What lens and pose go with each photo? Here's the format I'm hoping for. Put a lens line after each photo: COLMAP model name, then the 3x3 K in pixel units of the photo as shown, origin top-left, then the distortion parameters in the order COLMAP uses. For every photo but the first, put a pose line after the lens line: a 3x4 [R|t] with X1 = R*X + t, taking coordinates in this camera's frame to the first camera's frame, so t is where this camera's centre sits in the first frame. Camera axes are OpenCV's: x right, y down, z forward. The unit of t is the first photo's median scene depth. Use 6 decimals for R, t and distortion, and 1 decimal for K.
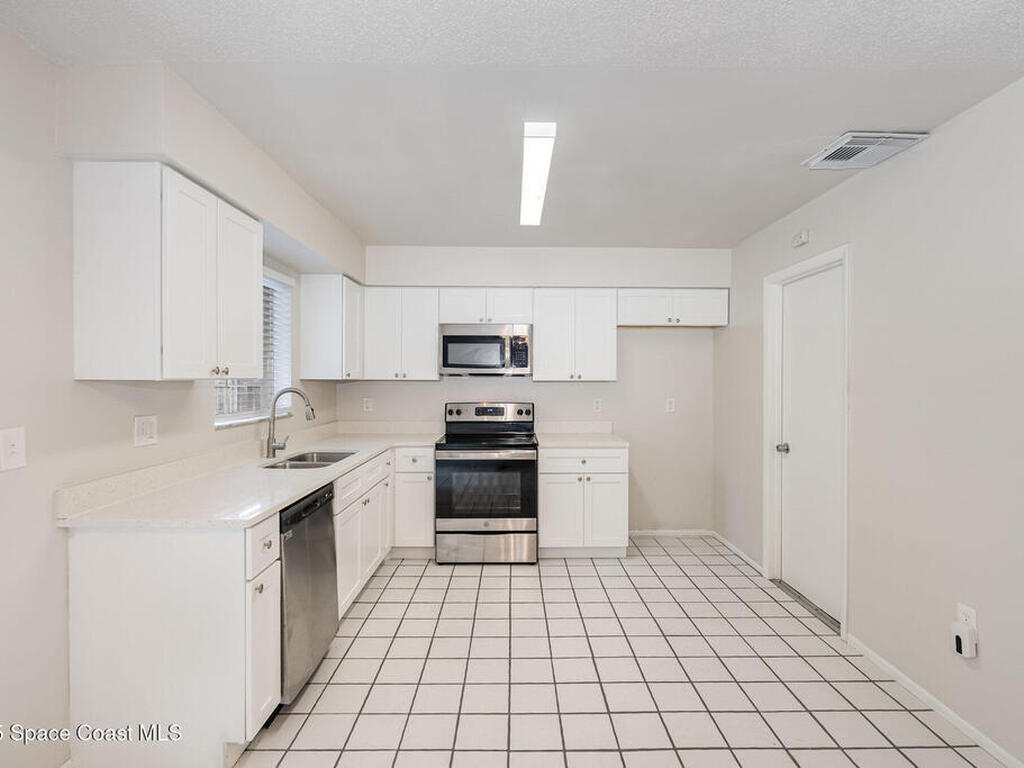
lens RADIAL K [[509.9, 0, 520.3], [0, 509.9, 381.0], [0, 0, 1]] dist [-0.007080, 0.001725]
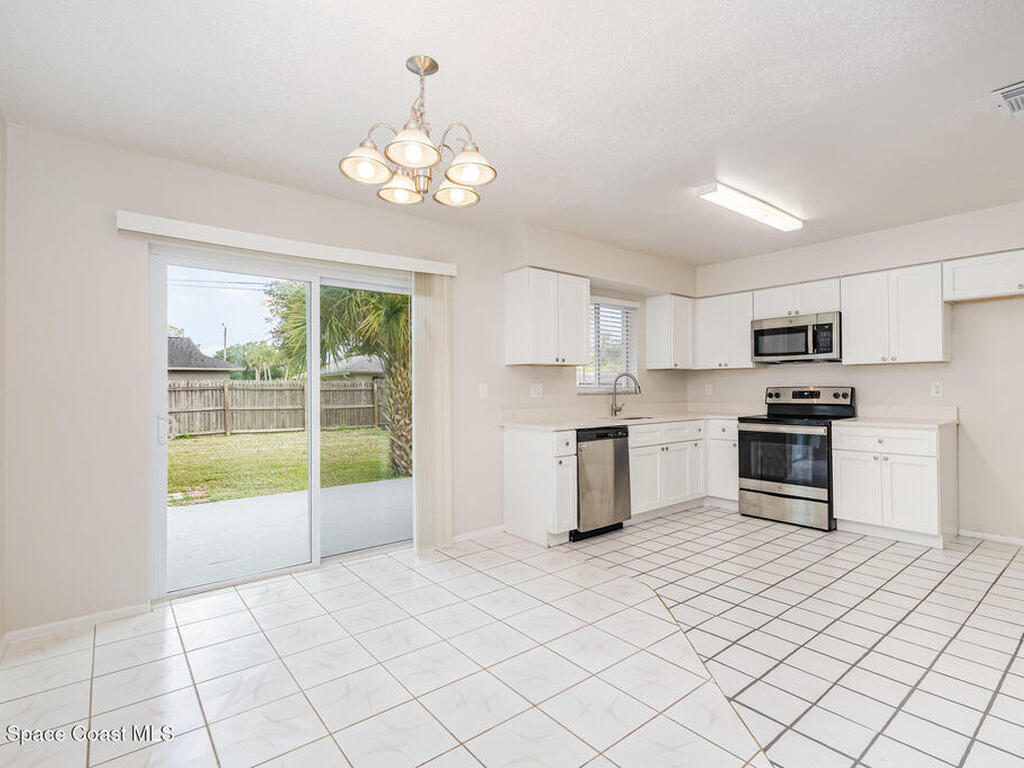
lens RADIAL K [[509.9, 0, 513.3], [0, 509.9, 381.9], [0, 0, 1]] dist [-0.007080, 0.001725]
pose [[0.609917, -0.015381, -0.792316, 0.484718], [0.003674, 0.999856, -0.016582, 0.054218], [0.792457, 0.007203, 0.609885, -0.198846]]
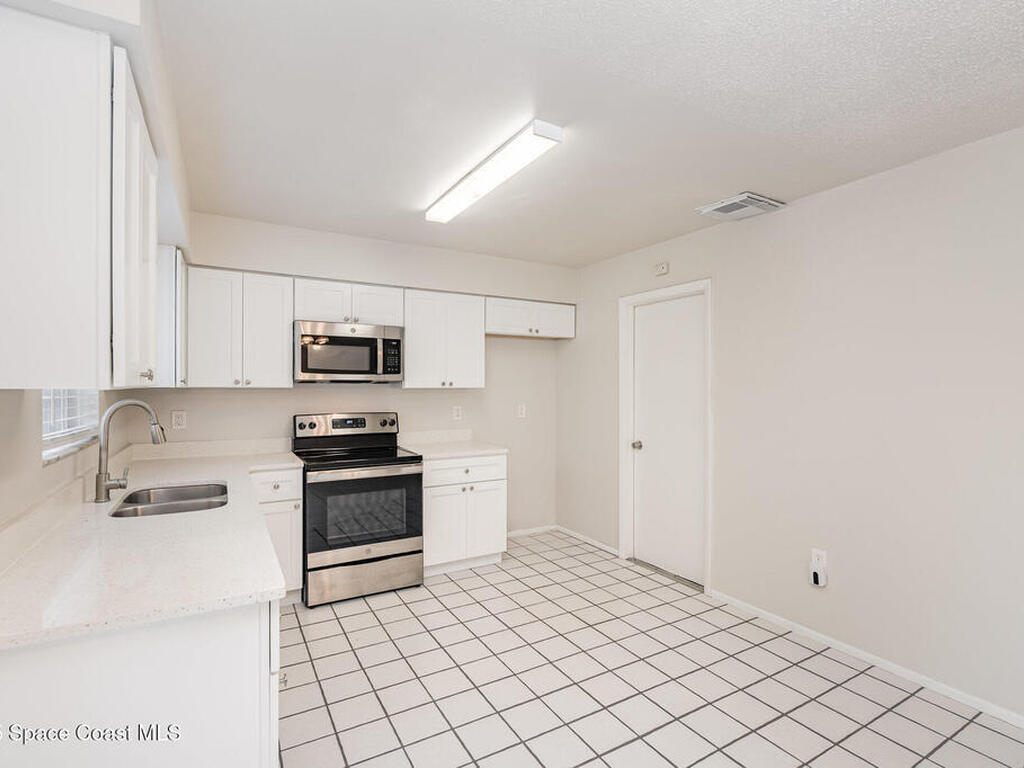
lens RADIAL K [[509.9, 0, 520.9], [0, 509.9, 387.5], [0, 0, 1]] dist [-0.007080, 0.001725]
pose [[0.867694, -0.001621, 0.497097, -0.272475], [0.002201, 0.999997, -0.000580, -0.001285], [-0.497095, 0.001597, 0.867695, 0.101598]]
